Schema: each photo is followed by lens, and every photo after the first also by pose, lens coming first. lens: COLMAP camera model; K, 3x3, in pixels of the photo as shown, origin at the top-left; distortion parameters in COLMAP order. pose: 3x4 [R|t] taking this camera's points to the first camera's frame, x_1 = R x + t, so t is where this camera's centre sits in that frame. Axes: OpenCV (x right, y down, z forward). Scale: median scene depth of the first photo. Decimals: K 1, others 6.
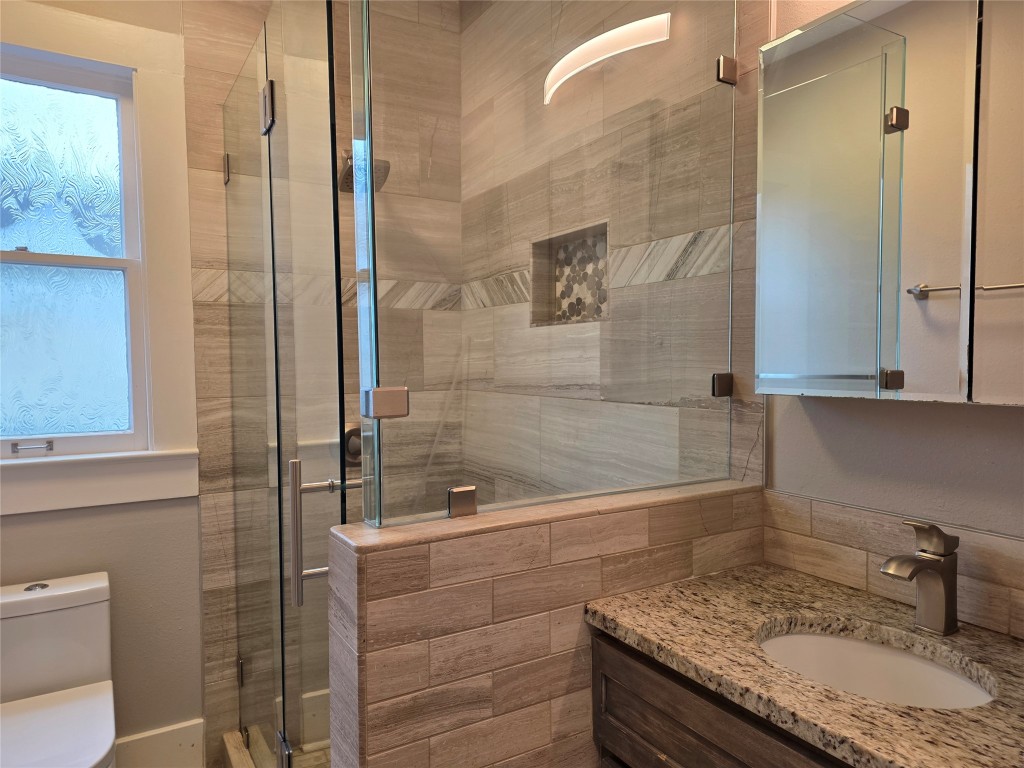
lens RADIAL K [[668.2, 0, 512.0], [0, 668.2, 384.0], [0, 0, 1]] dist [0.080502, -0.067365]
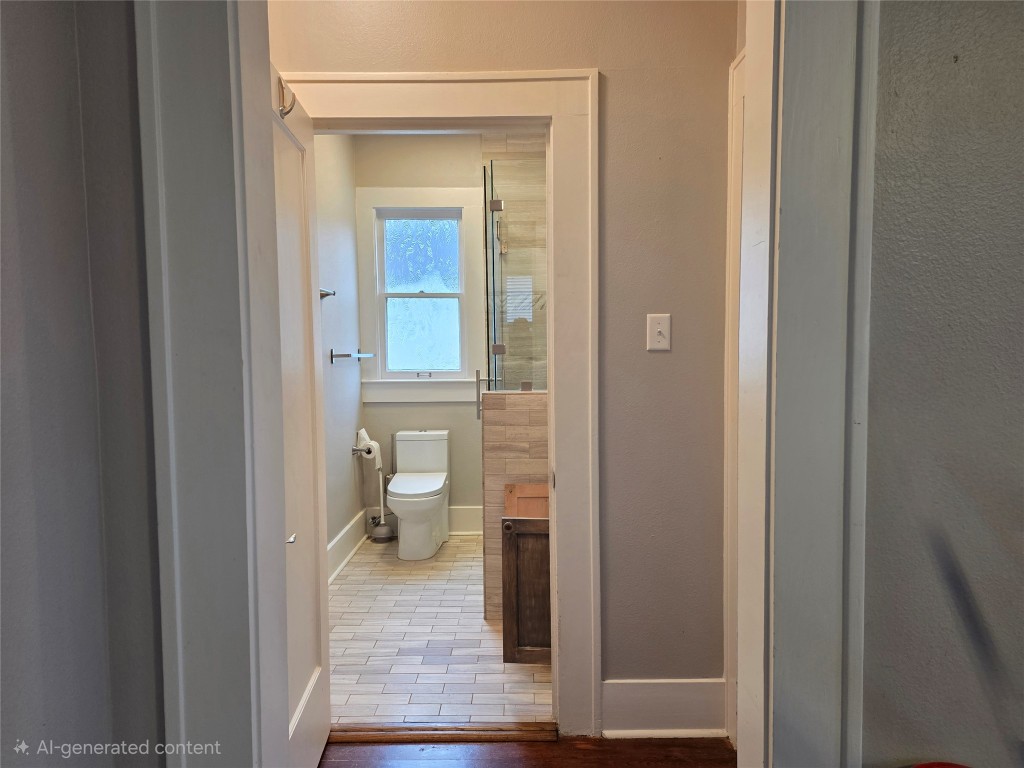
lens RADIAL K [[668.2, 0, 512.0], [0, 668.2, 384.0], [0, 0, 1]] dist [0.080502, -0.067365]
pose [[0.847123, 0.026279, -0.530746, 1.401797], [-0.014205, 0.999539, 0.026818, 0.100492], [0.531207, -0.015179, 0.847106, -1.433601]]
